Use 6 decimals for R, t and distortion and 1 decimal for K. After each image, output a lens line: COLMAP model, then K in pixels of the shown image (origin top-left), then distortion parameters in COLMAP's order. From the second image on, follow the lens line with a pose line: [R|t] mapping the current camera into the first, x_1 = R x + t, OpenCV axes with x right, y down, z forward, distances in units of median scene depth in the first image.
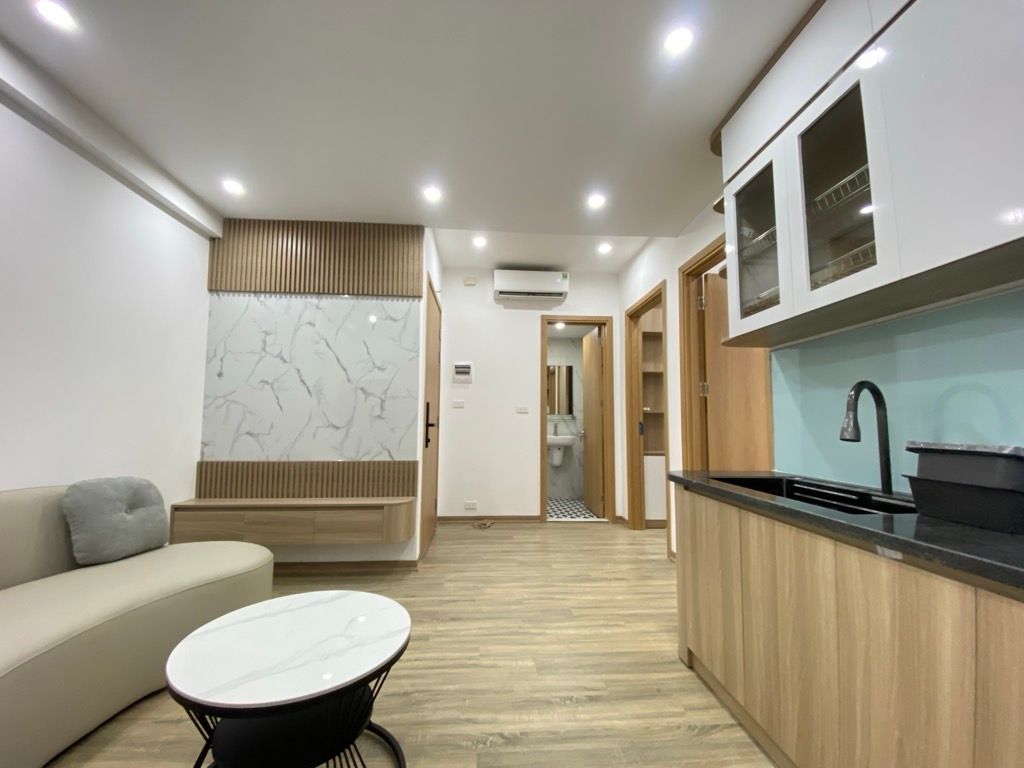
lens RADIAL K [[414.6, 0, 508.0], [0, 414.6, 389.5], [0, 0, 1]] dist [0.024529, -0.022599]
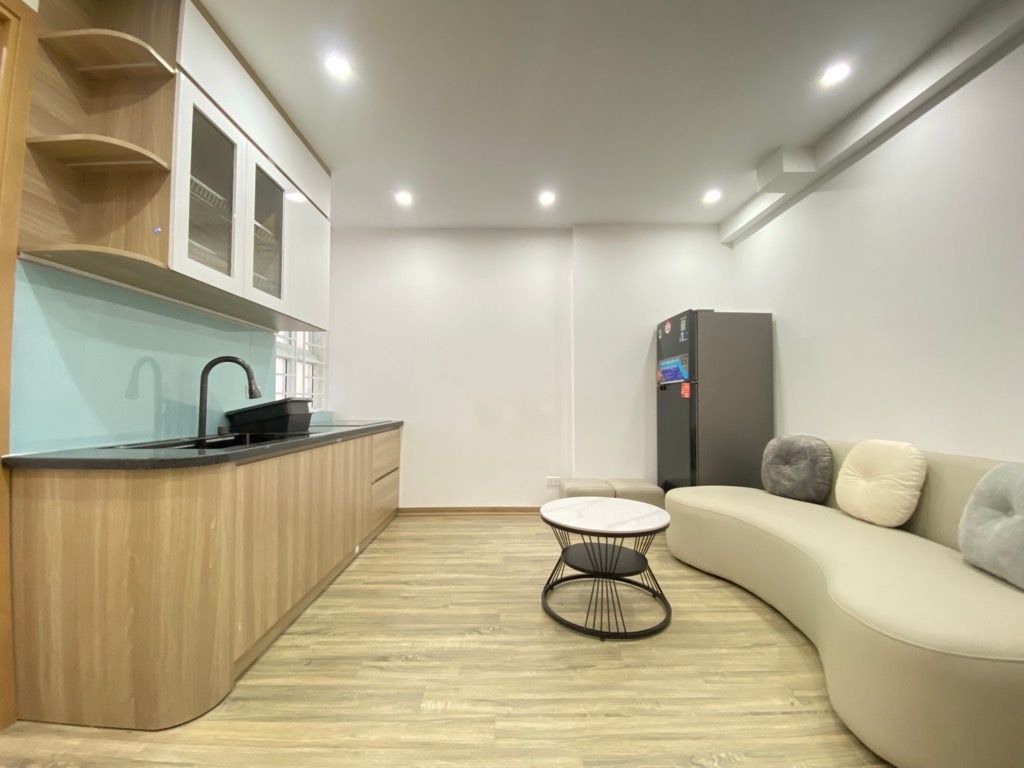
lens RADIAL K [[414.6, 0, 508.0], [0, 414.6, 389.5], [0, 0, 1]] dist [0.024529, -0.022599]
pose [[-0.998281, -0.005918, 0.058308, -0.120851], [-0.012264, 0.993957, -0.109086, 0.166449], [-0.057310, -0.109614, -0.992321, 1.664334]]
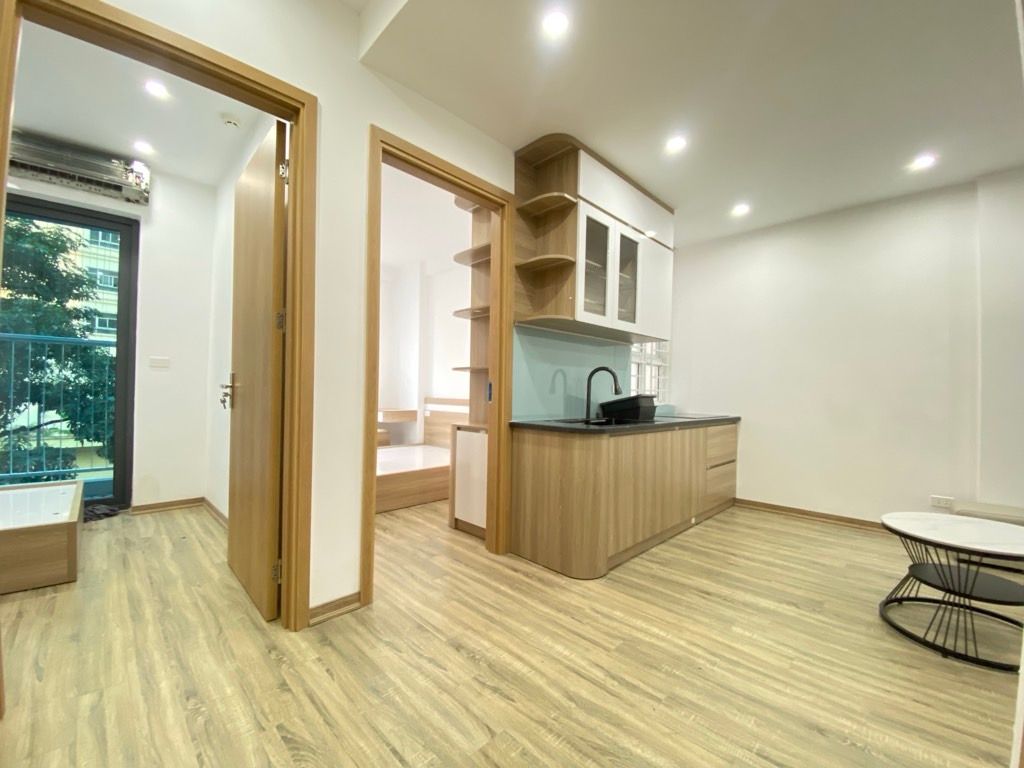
lens RADIAL K [[414.6, 0, 508.0], [0, 414.6, 389.5], [0, 0, 1]] dist [0.024529, -0.022599]
pose [[-0.658399, -0.014952, 0.752521, -0.300212], [-0.084400, 0.994964, -0.054074, 0.180078], [-0.747922, -0.099115, -0.656345, 1.957372]]
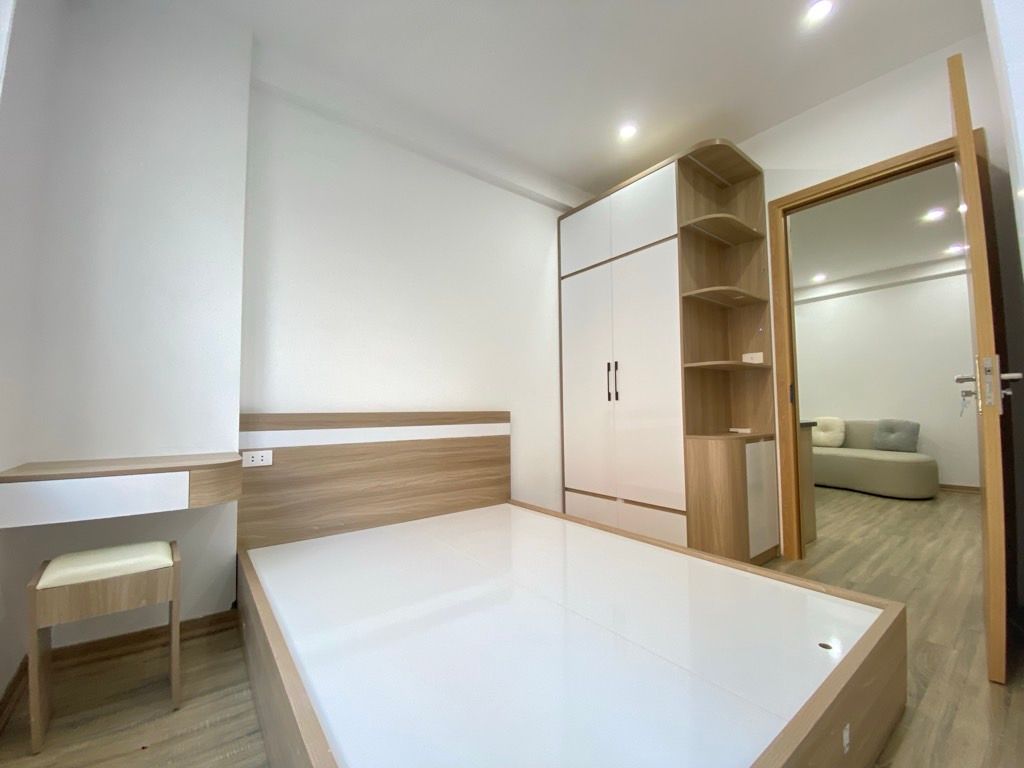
lens RADIAL K [[414.6, 0, 508.0], [0, 414.6, 389.5], [0, 0, 1]] dist [0.024529, -0.022599]
pose [[-0.834231, -0.026950, -0.550755, 2.204584], [0.047265, 0.991634, -0.120115, 0.219371], [0.549385, -0.126235, -0.825979, 1.716184]]
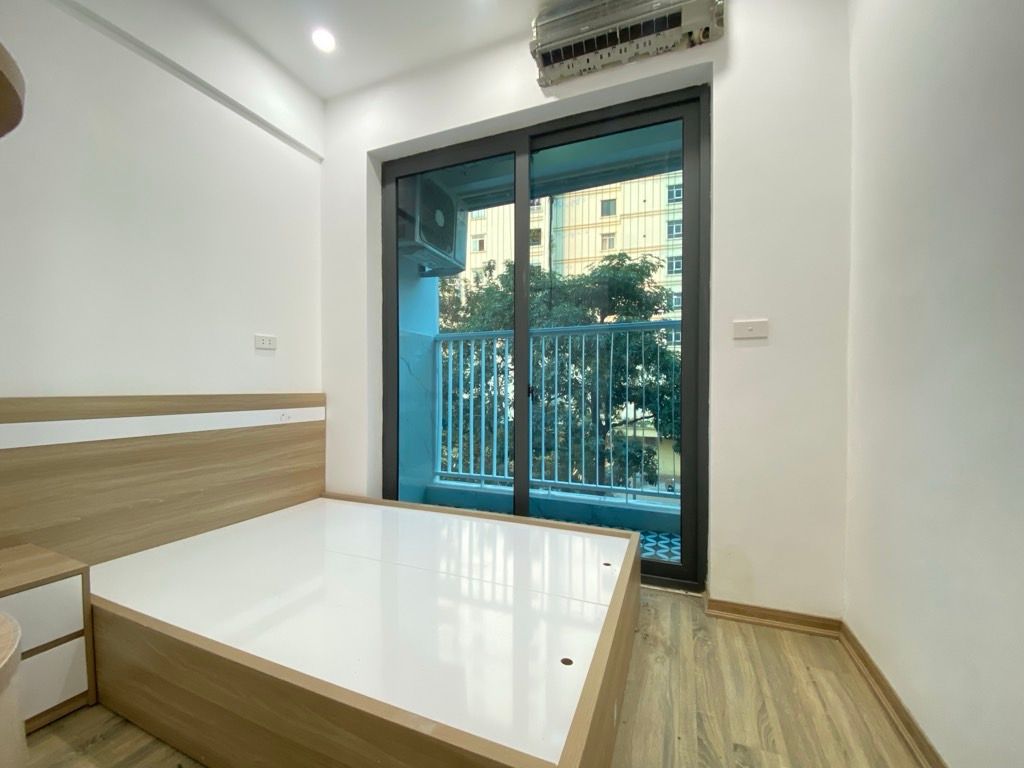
lens RADIAL K [[414.6, 0, 508.0], [0, 414.6, 389.5], [0, 0, 1]] dist [0.024529, -0.022599]
pose [[0.429040, -0.011622, 0.903211, 0.889128], [-0.070949, 0.996394, 0.046524, 0.212318], [-0.900495, -0.084043, 0.426668, 1.986146]]
